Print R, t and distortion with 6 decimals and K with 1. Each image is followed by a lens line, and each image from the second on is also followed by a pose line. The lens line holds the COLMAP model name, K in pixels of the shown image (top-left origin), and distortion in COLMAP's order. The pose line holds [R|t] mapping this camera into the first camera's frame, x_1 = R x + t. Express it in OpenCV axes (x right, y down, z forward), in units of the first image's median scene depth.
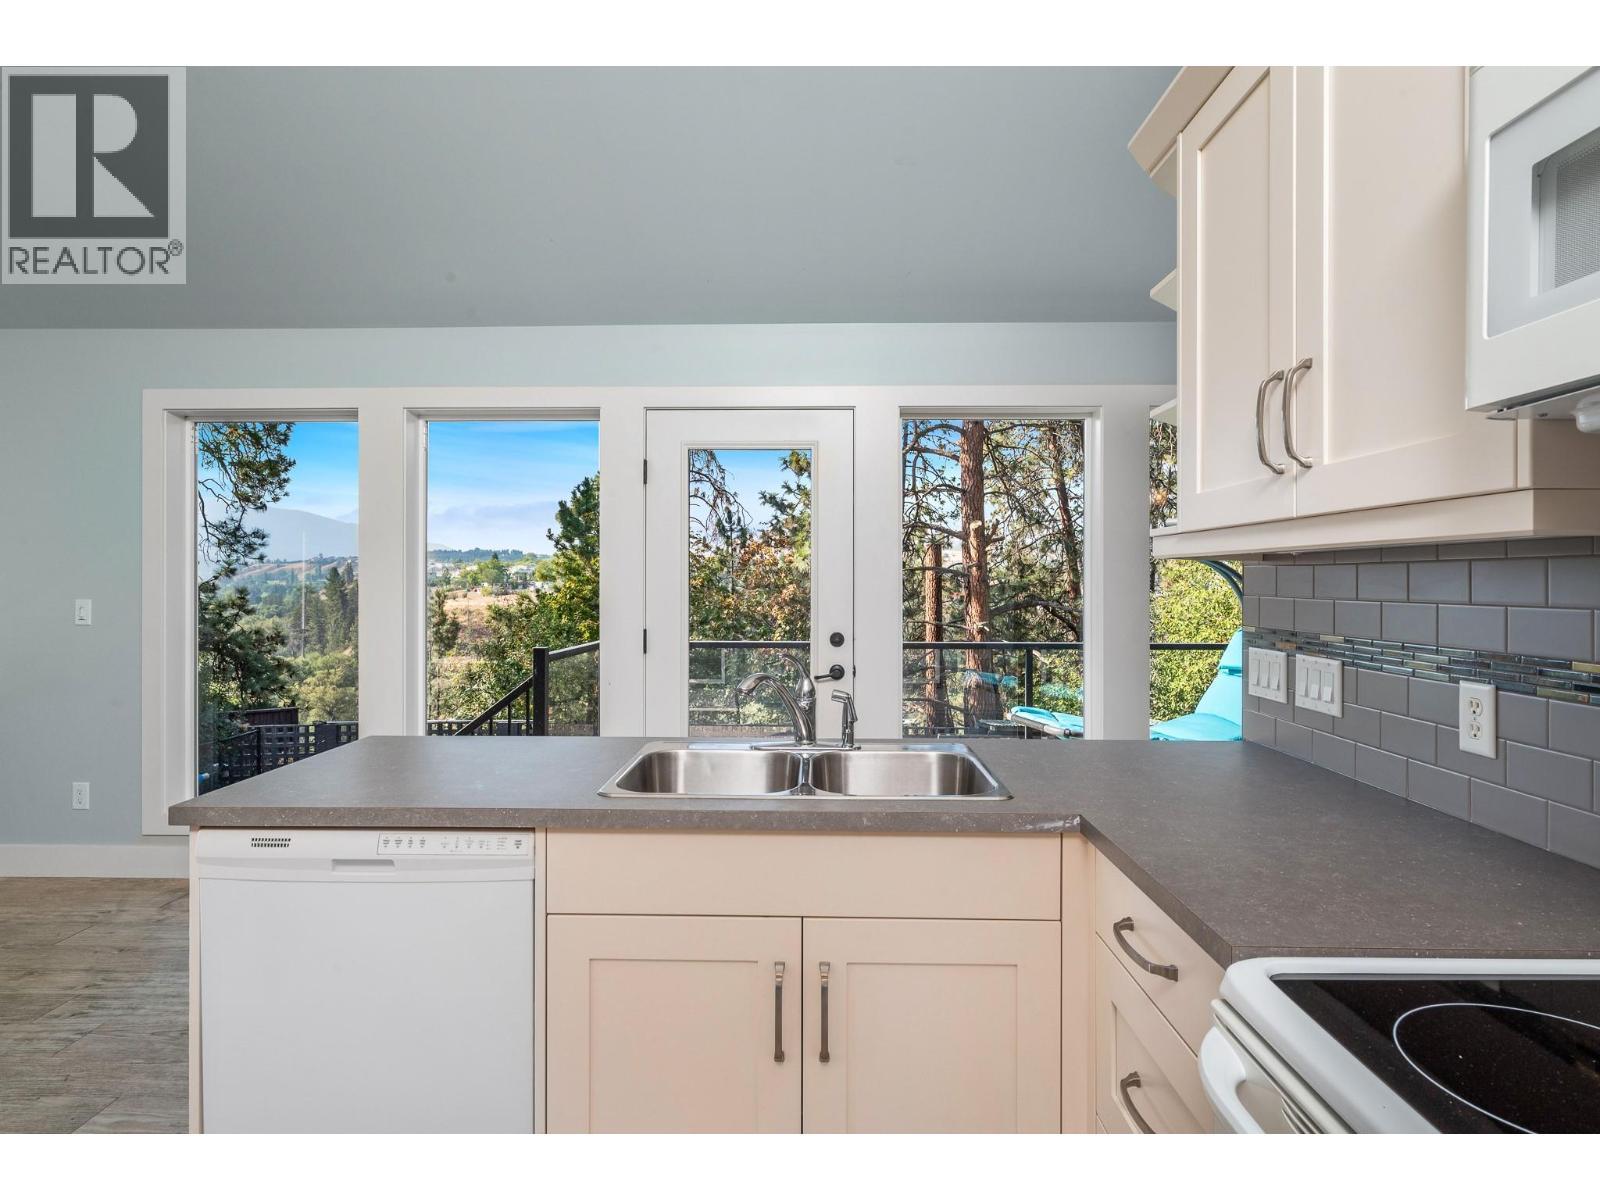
lens RADIAL K [[840.5, 0, 800.0], [0, 840.5, 600.0], [0, 0, 1]] dist [-0.052927, 0.000188]
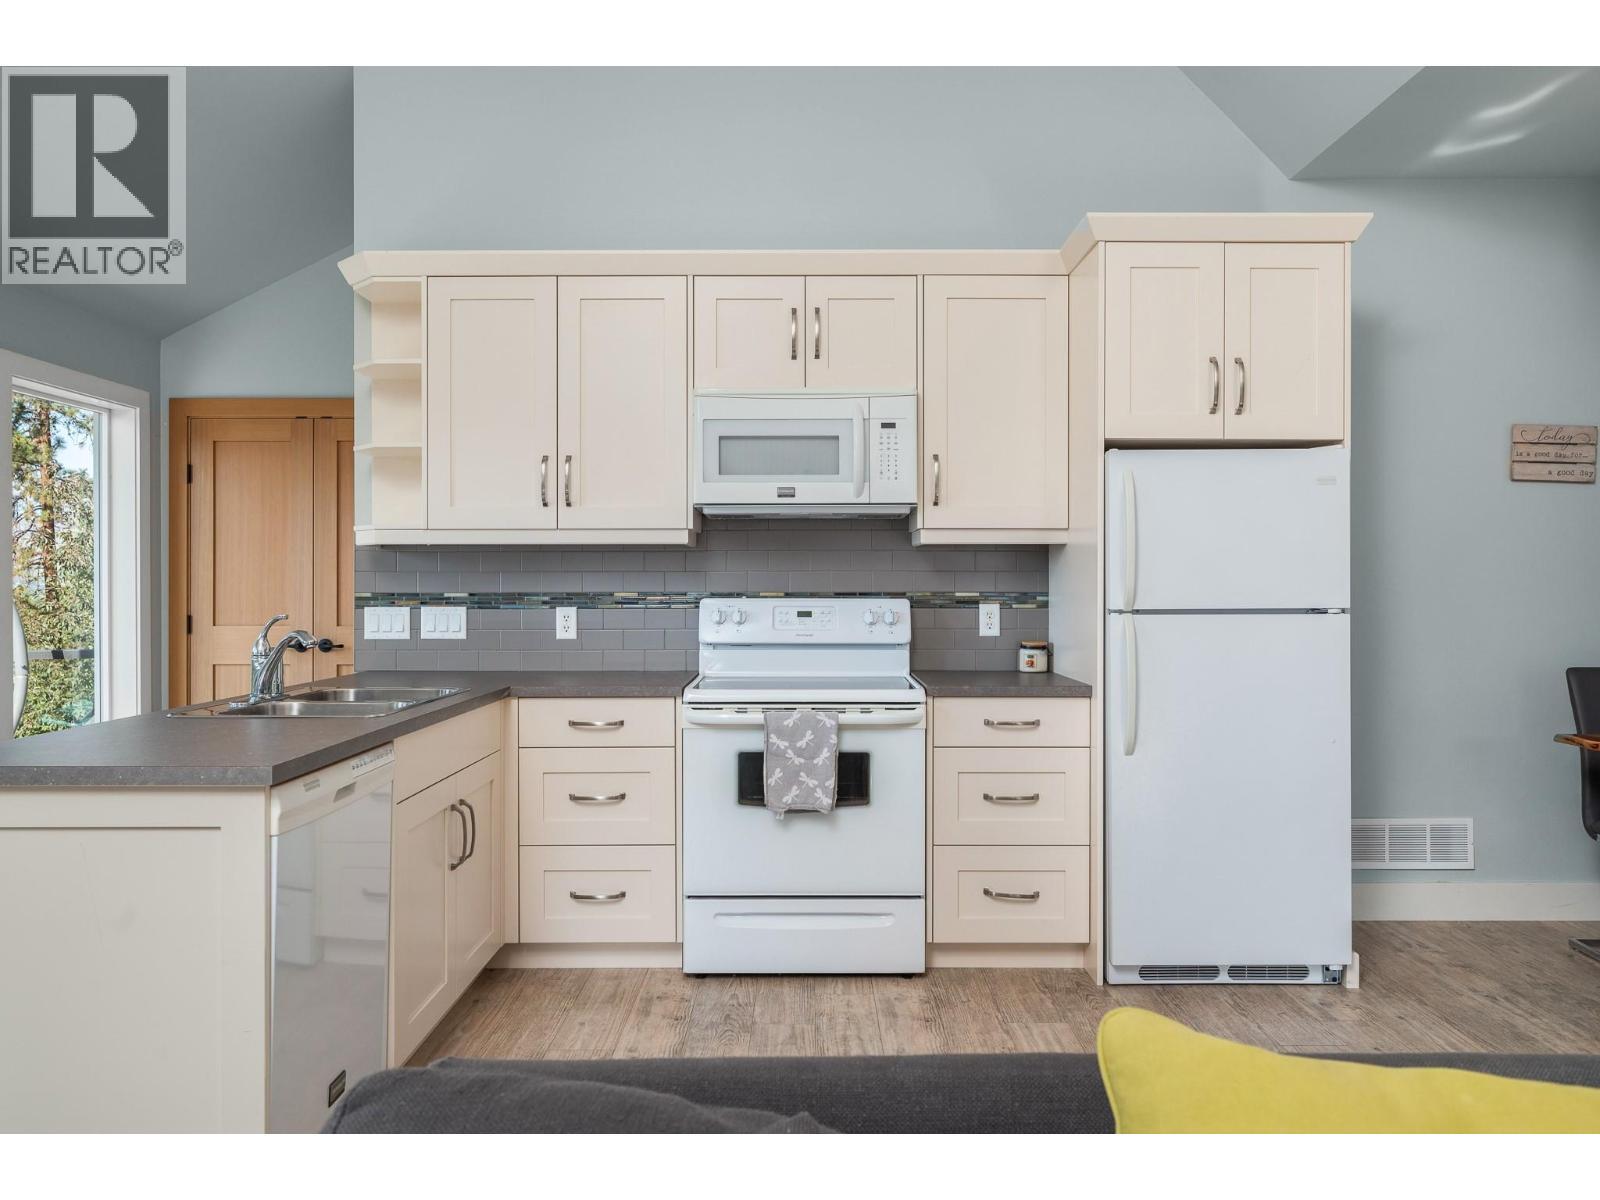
lens RADIAL K [[1126.9, 0, 800.0], [0, 1126.9, 600.0], [0, 0, 1]] dist [0.002689, 0.000291]
pose [[-0.017768, -0.013697, 0.999748, -1.783297], [0.023427, 0.999626, 0.014111, 0.042208], [-0.999568, 0.023672, -0.017441, 0.321640]]
